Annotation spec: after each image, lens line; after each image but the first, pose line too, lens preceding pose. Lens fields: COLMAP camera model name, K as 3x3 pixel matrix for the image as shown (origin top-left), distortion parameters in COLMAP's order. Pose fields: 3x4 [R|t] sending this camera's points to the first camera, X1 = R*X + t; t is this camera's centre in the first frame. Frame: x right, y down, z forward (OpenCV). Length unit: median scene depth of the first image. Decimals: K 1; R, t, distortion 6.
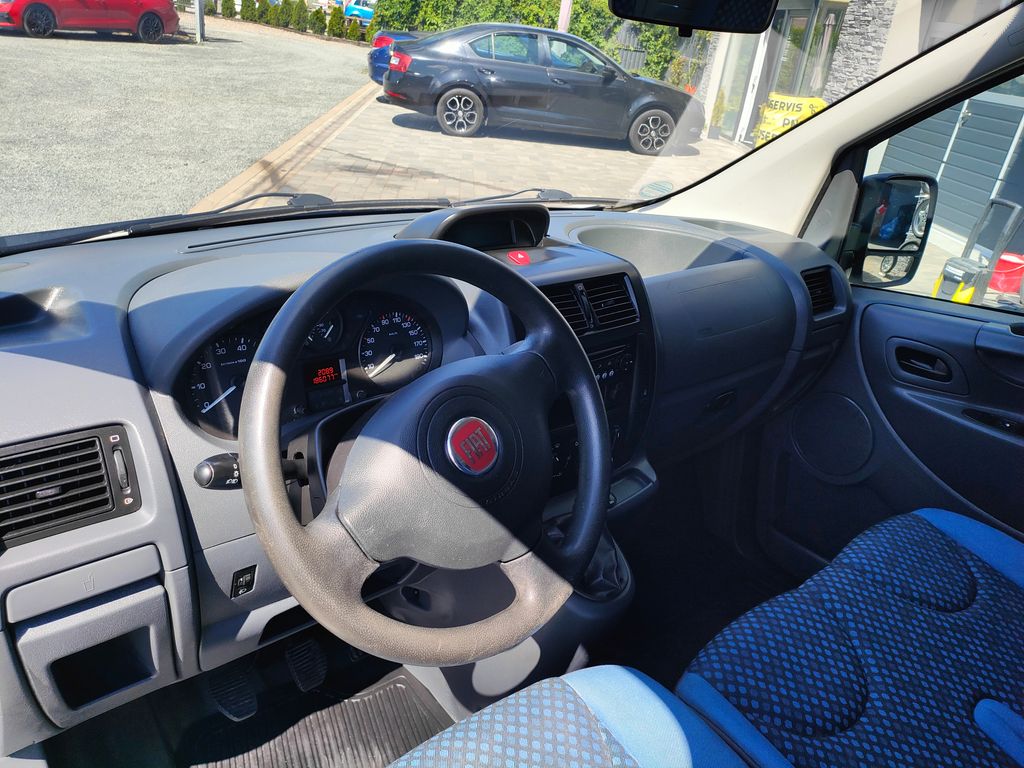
lens RADIAL K [[738.5, 0, 512.0], [0, 738.5, 399.2], [0, 0, 1]] dist [0.071015, 0.003974]
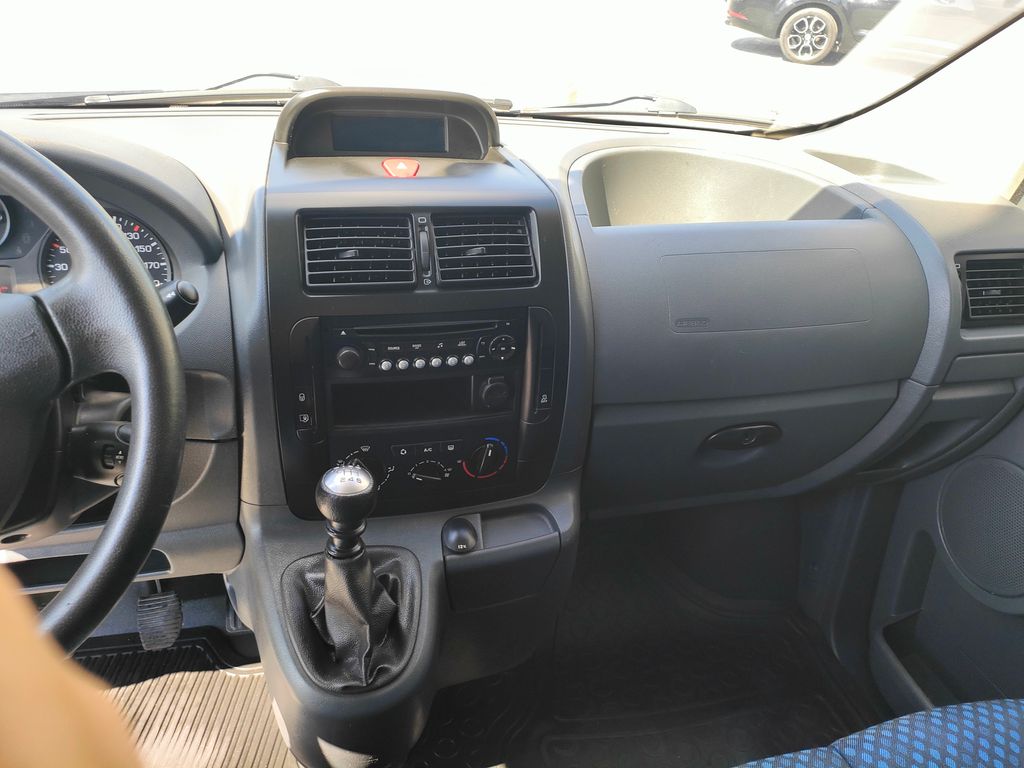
lens RADIAL K [[744.7, 0, 512.0], [0, 744.7, 384.0], [0, 0, 1]] dist [0.008779, 0.003317]
pose [[0.900146, 0.205353, -0.384146, 0.307091], [-0.179627, 0.978419, 0.102125, -0.064075], [0.396828, -0.022925, 0.917607, 0.306875]]
